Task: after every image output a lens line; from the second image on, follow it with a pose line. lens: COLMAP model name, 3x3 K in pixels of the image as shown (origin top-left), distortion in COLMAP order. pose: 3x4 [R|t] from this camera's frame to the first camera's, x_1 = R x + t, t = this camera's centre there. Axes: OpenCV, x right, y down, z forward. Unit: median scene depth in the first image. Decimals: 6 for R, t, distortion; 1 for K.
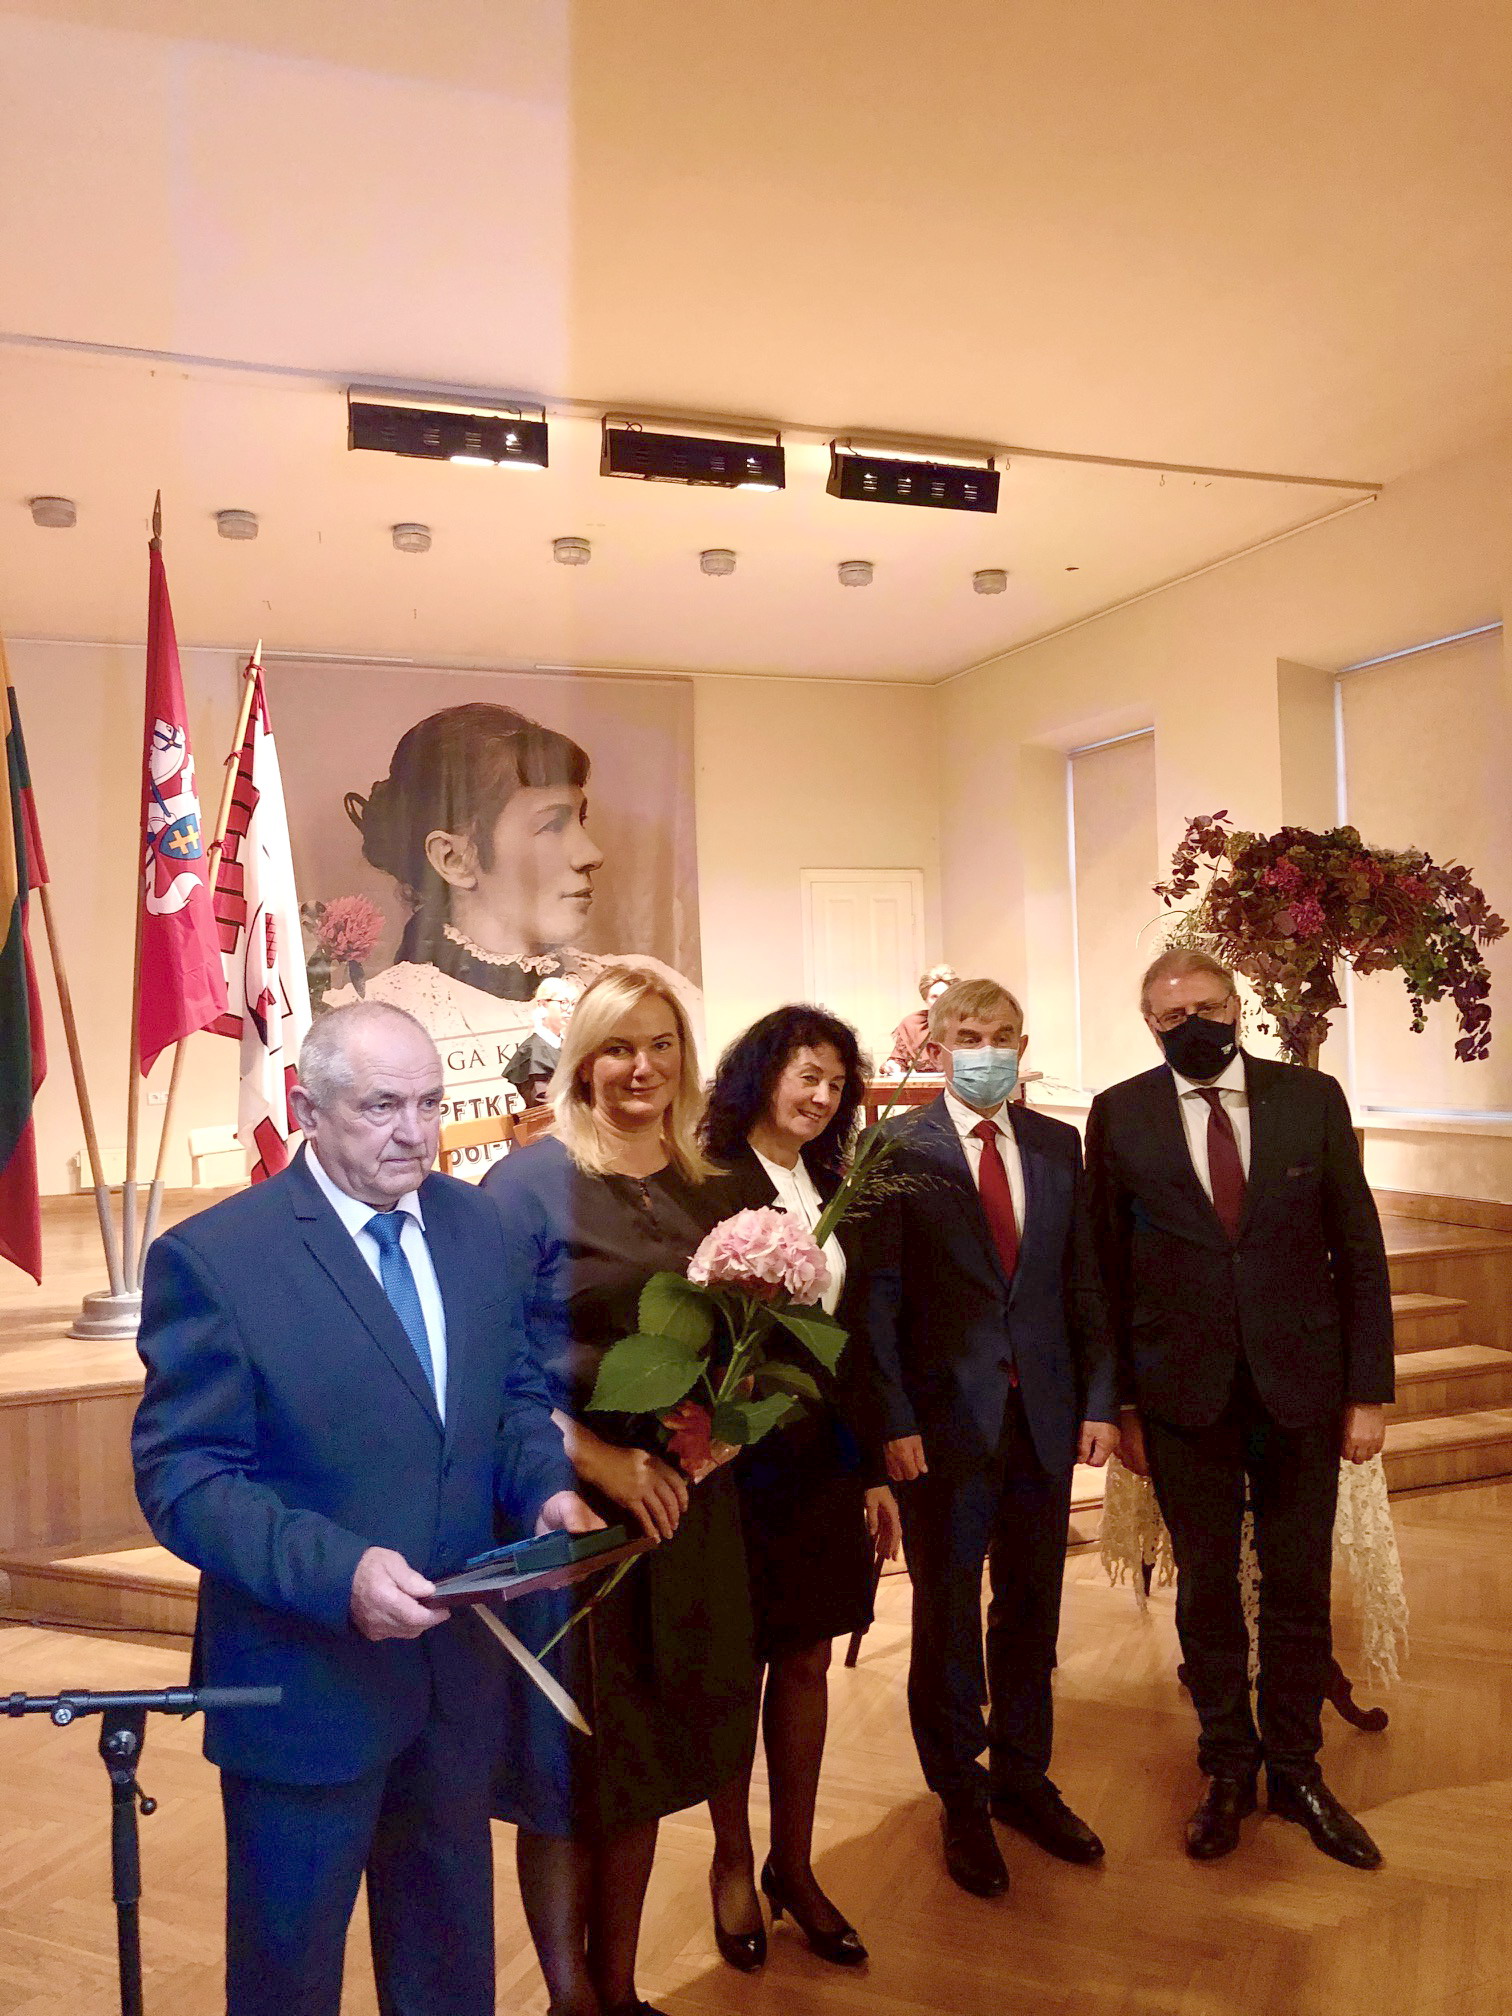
lens RADIAL K [[1657.5, 0, 755.4], [0, 1657.5, 1014.9], [0, 0, 1]] dist [0.009816, -0.041823]
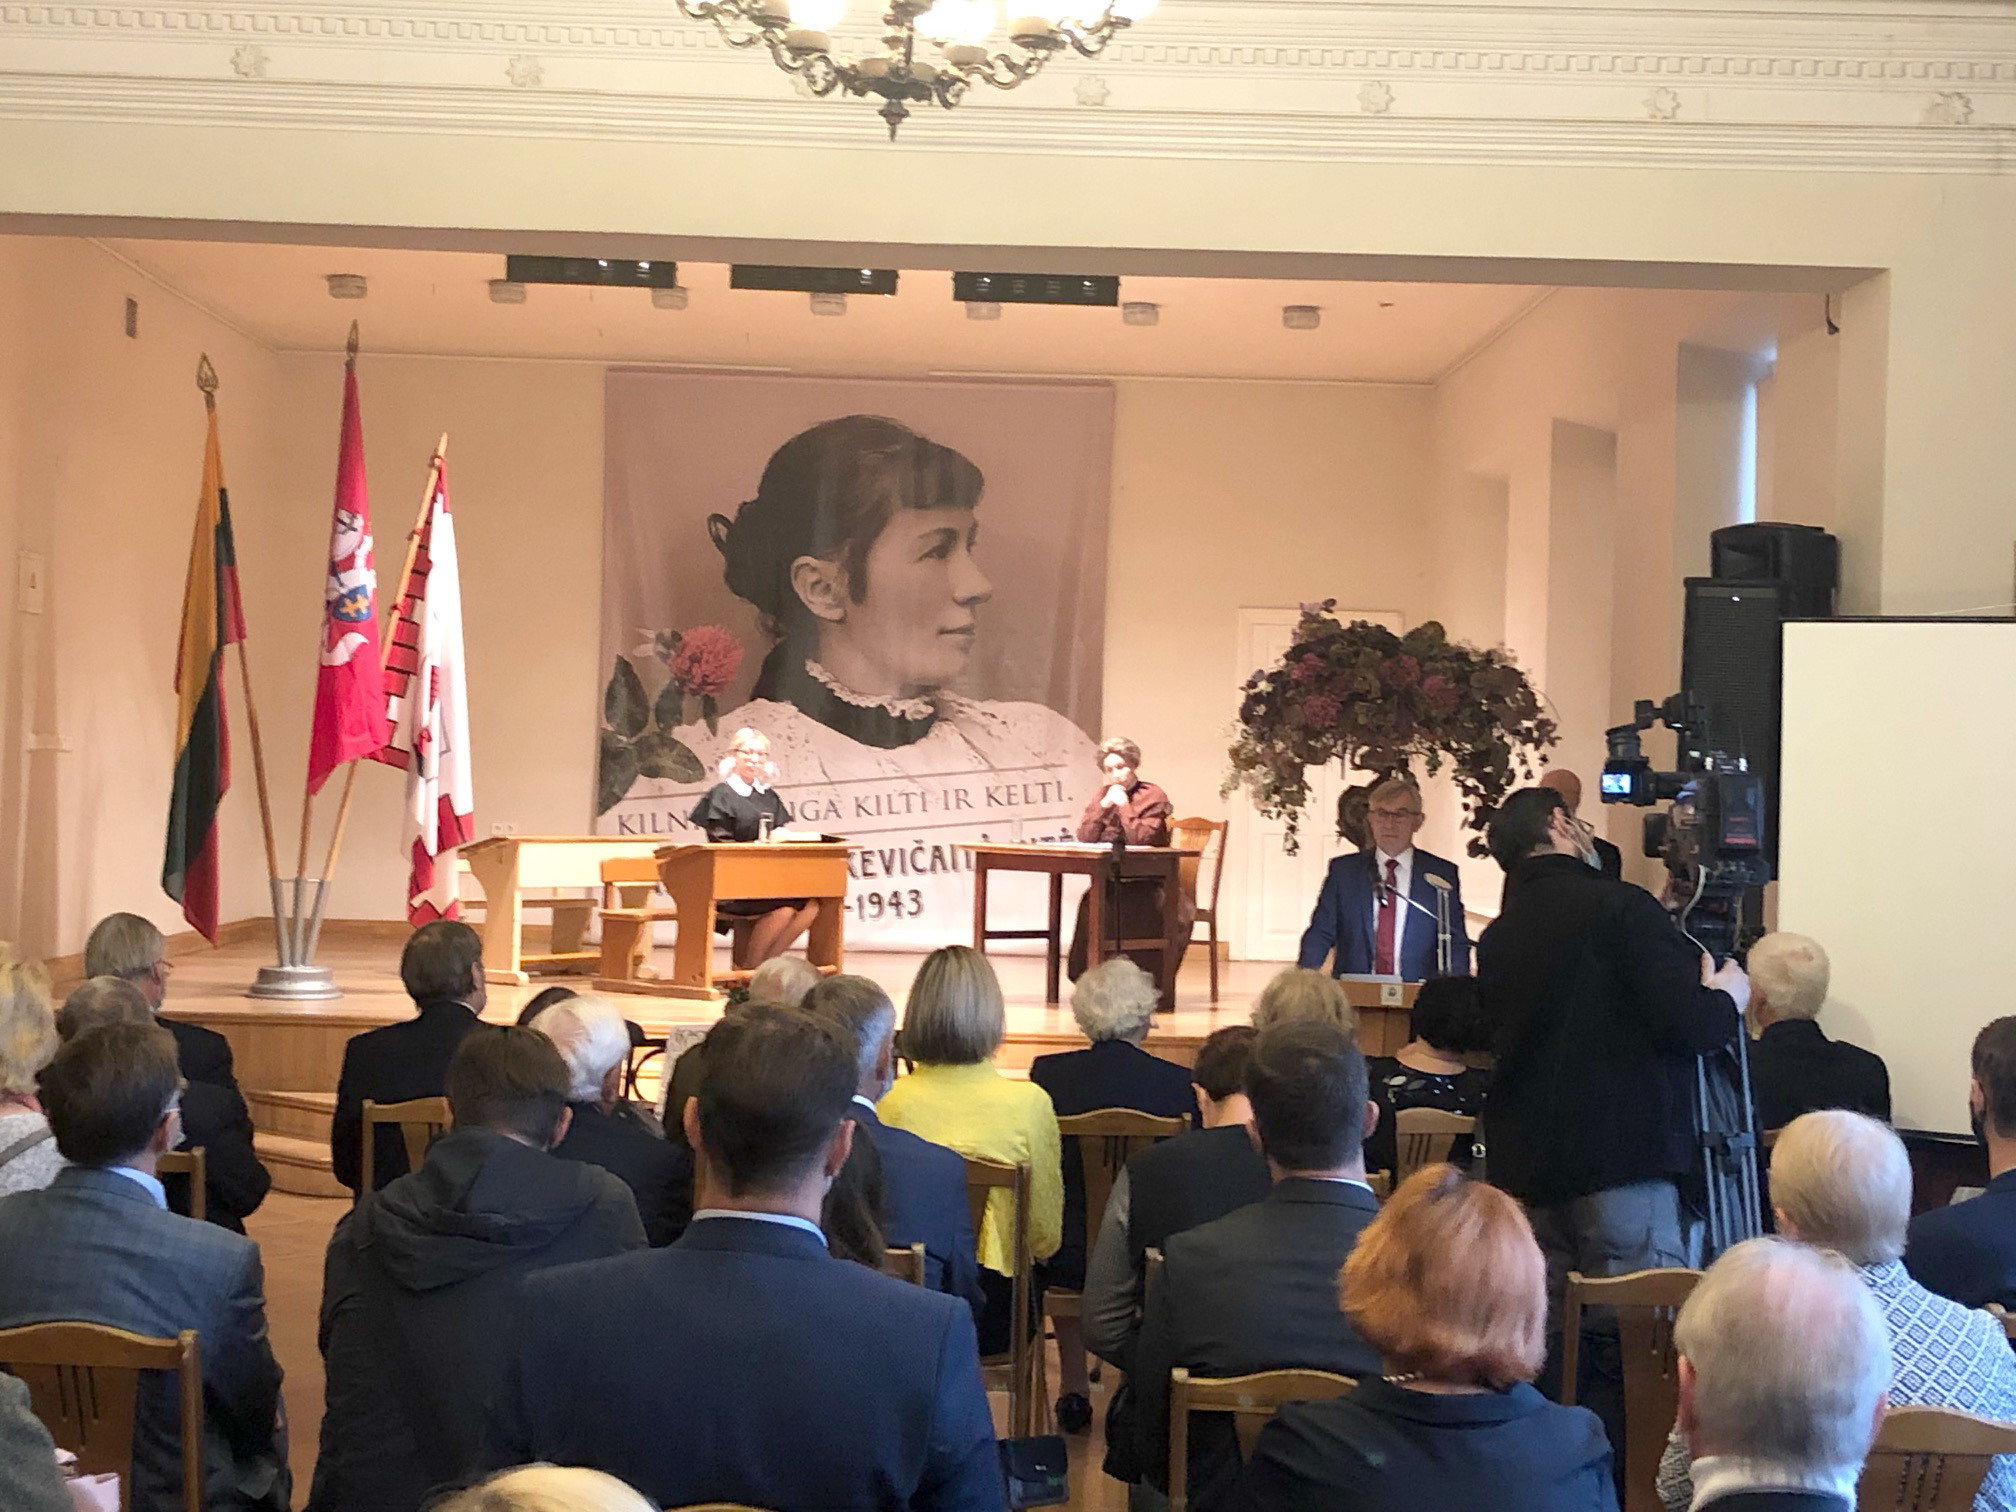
lens RADIAL K [[3133.4, 0, 1047.0], [0, 3133.4, 685.4], [0, 0, 1]] dist [0.100465, 0.000000]
pose [[0.938572, 0.047777, -0.341760, 0.764920], [-0.055784, 0.998350, -0.013633, -0.035415], [0.340545, 0.031860, 0.939688, -0.830137]]
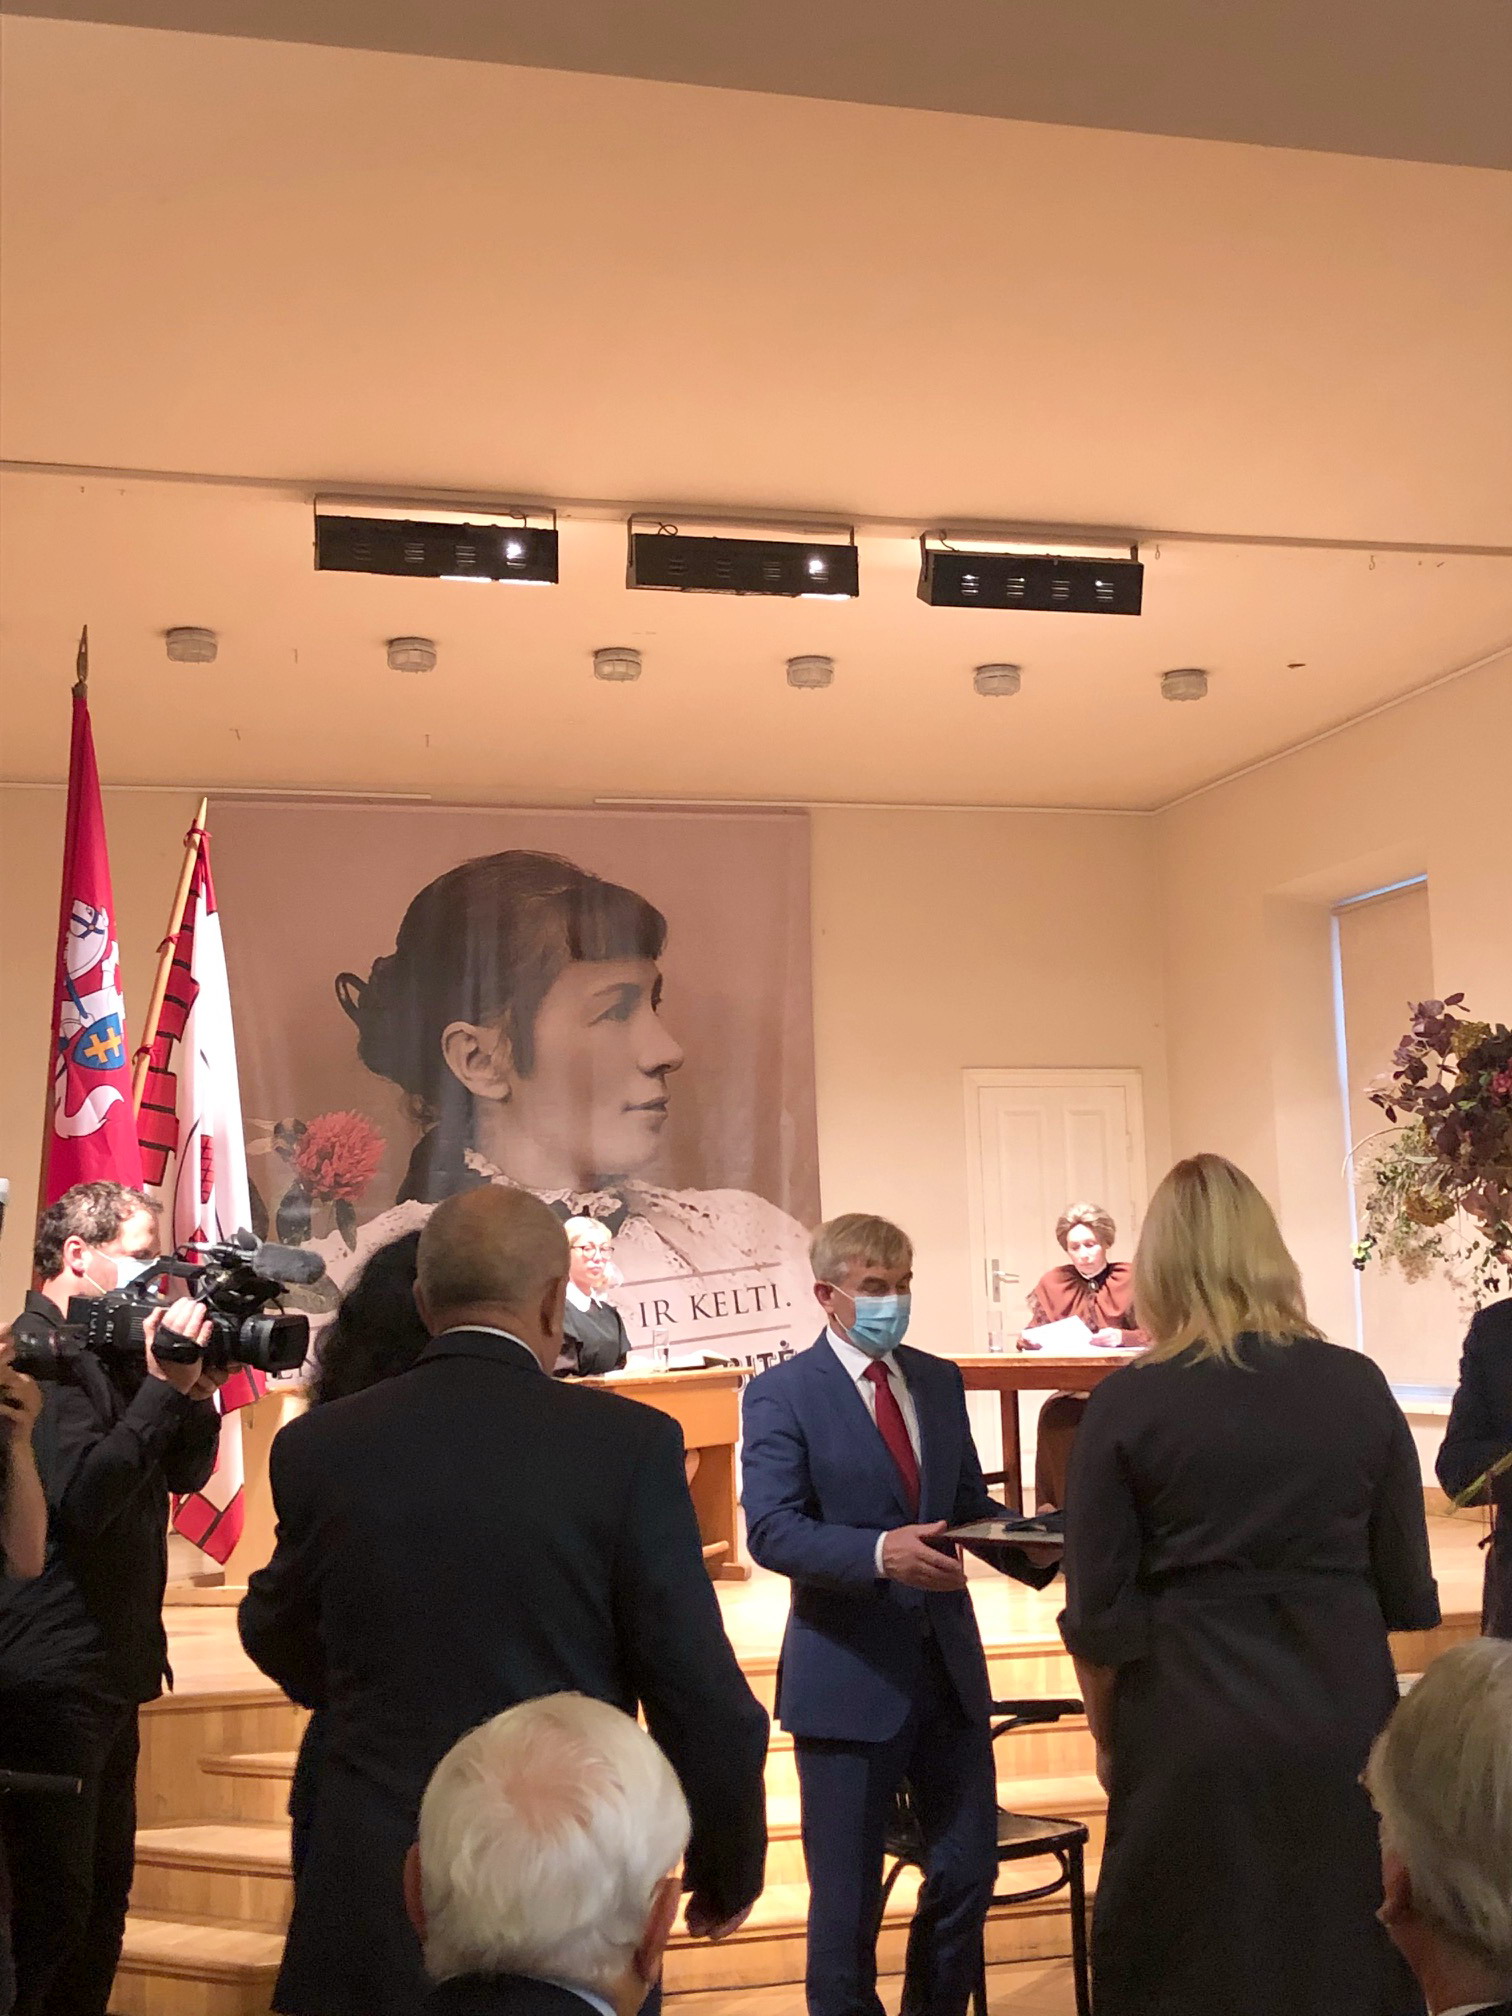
lens RADIAL K [[2567.6, 0, 759.8], [0, 2567.6, 945.2], [0, 0, 1]] dist [0.044703, 0.000000]
pose [[0.994927, -0.011509, -0.099941, 0.083059], [-0.001847, 0.991178, -0.132521, 0.009727], [0.100585, 0.132034, 0.986129, -0.176613]]
